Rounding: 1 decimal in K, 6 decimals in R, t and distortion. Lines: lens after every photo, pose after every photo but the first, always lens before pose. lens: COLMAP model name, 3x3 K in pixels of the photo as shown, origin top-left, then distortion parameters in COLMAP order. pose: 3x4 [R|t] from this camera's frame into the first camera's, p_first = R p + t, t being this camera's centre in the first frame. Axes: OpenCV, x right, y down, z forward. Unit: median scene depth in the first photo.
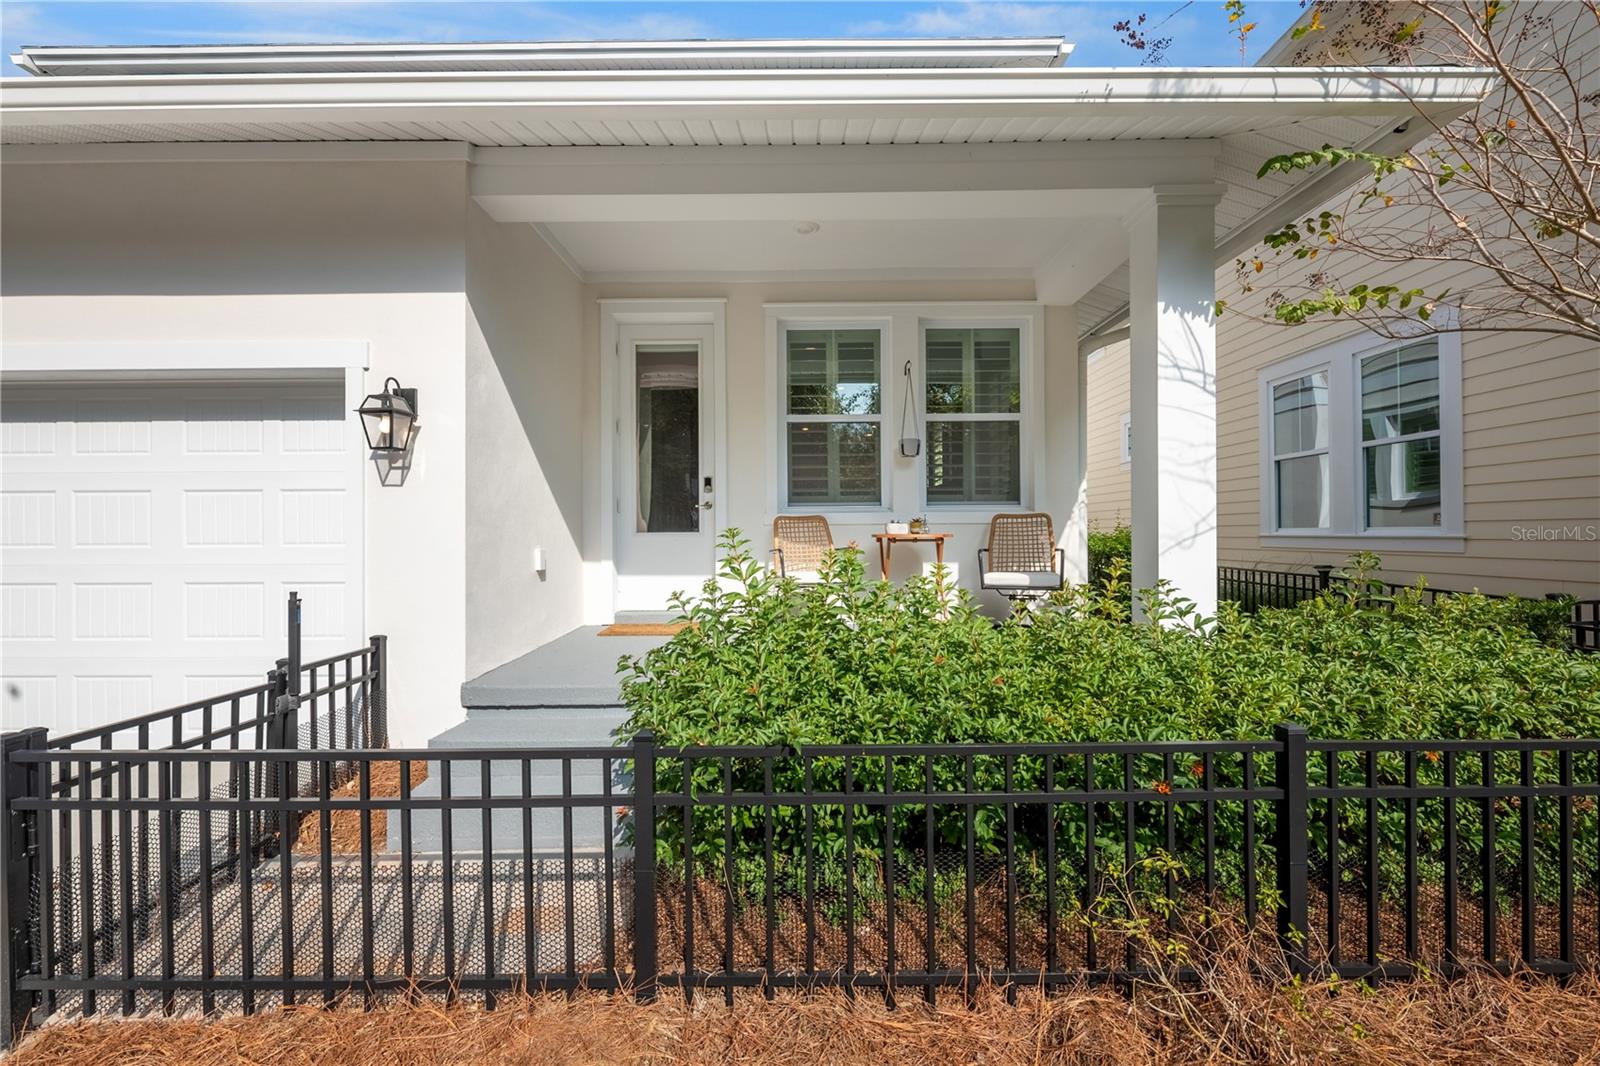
lens RADIAL K [[648.6, 0, 799.9], [0, 648.6, 533.6], [0, 0, 1]] dist [-0.001571, -0.000306]
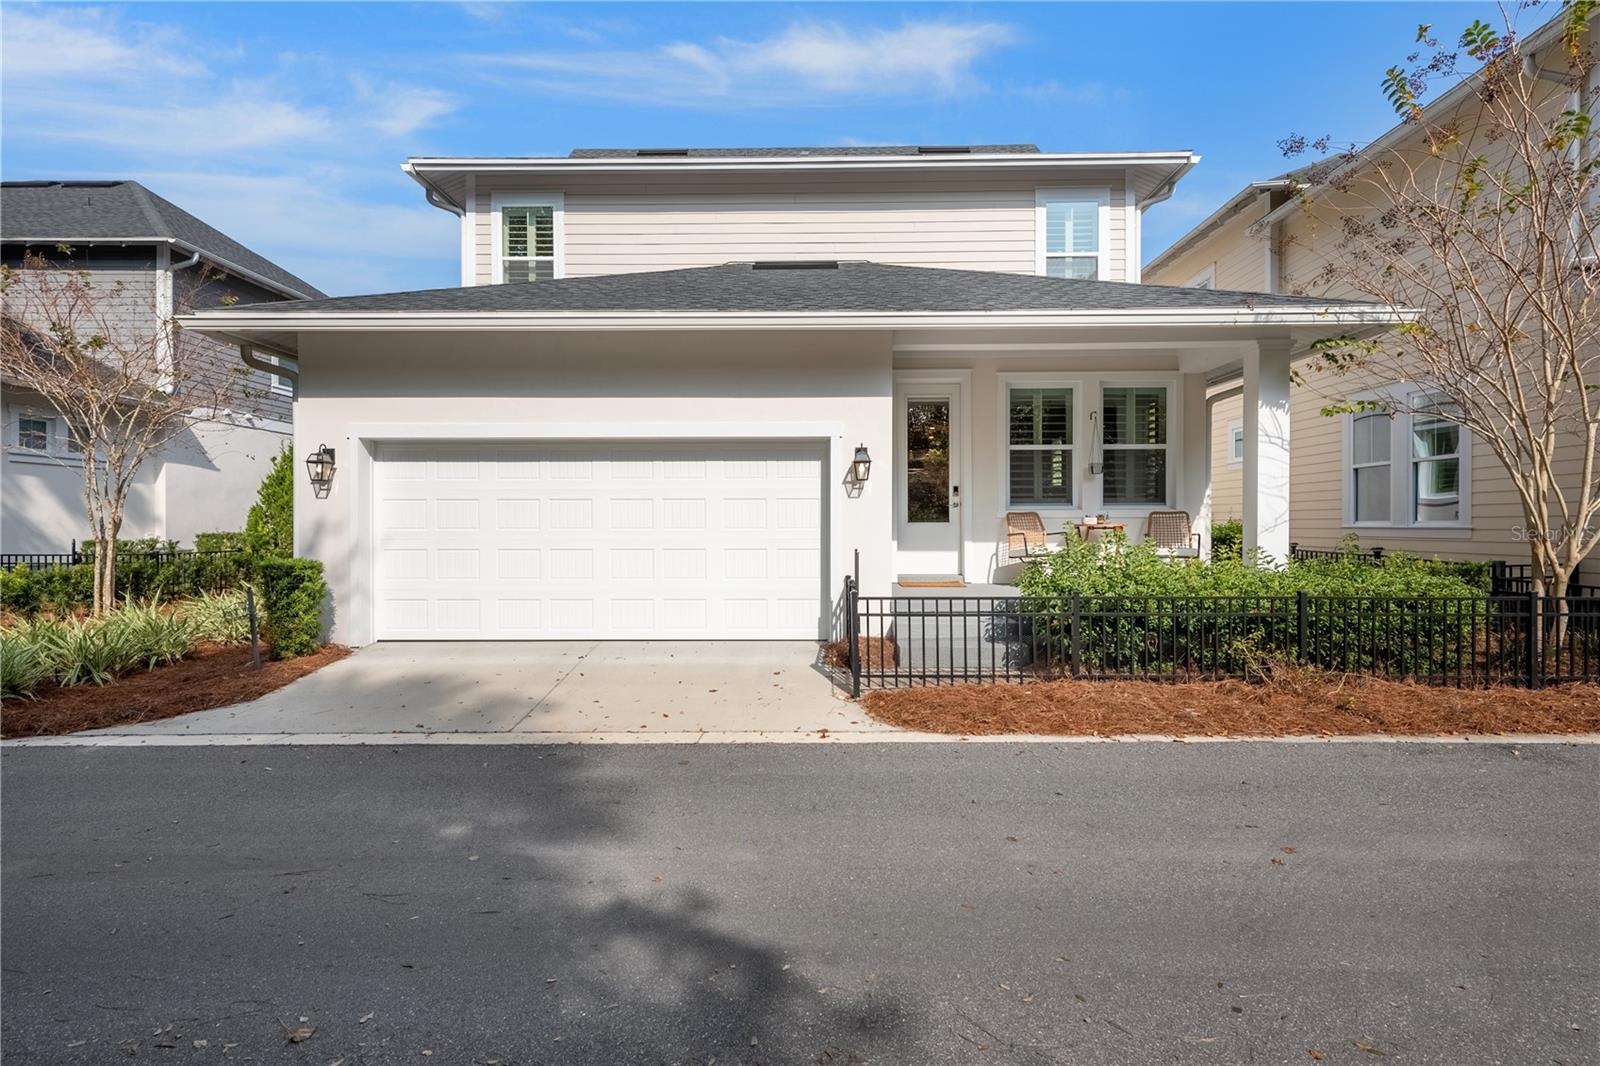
lens RADIAL K [[813.1, 0, 799.3], [0, 813.1, 531.7], [0, 0, 1]] dist [0.020115, -0.000172]
pose [[0.999907, 0.004281, -0.012936, -0.492602], [-0.004182, 0.999962, 0.007694, 0.006316], [0.012968, -0.007639, 0.999887, -0.919016]]
